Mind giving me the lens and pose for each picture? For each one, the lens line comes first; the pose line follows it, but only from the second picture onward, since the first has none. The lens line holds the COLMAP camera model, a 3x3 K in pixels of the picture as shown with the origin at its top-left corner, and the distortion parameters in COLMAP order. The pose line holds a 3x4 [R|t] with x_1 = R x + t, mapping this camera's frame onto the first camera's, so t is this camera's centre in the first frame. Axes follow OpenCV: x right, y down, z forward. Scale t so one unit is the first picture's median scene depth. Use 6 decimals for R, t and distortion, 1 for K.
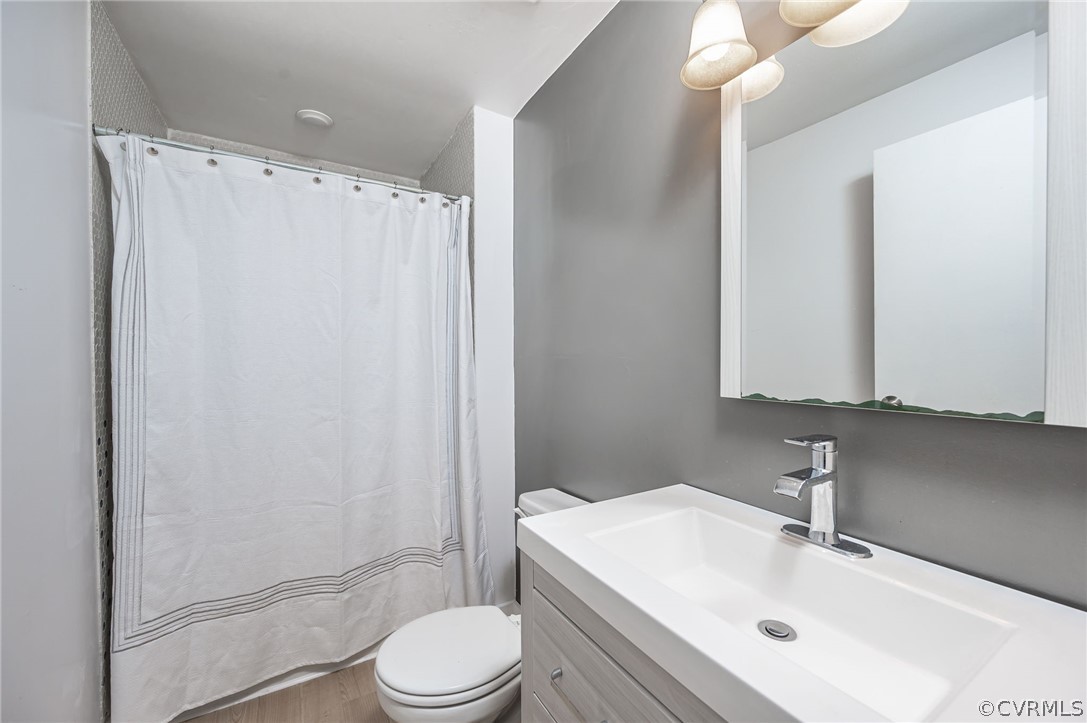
lens RADIAL K [[434.0, 0, 542.3], [0, 434.0, 359.4], [0, 0, 1]] dist [-0.004169, 0.000038]
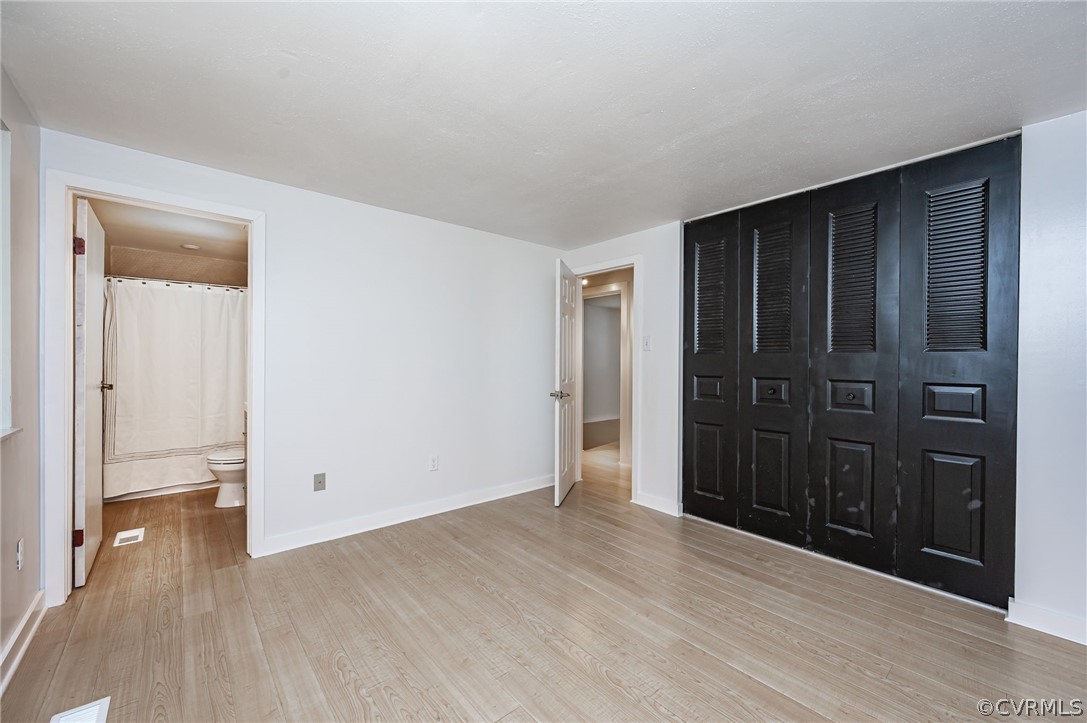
lens RADIAL K [[434.0, 0, 545.4], [0, 434.0, 363.1], [0, 0, 1]] dist [-0.004169, 0.000038]
pose [[0.981918, 0.009702, 0.189060, 1.115713], [-0.010385, 0.999943, 0.002622, -0.004691], [-0.189024, -0.004538, 0.981962, -2.001814]]
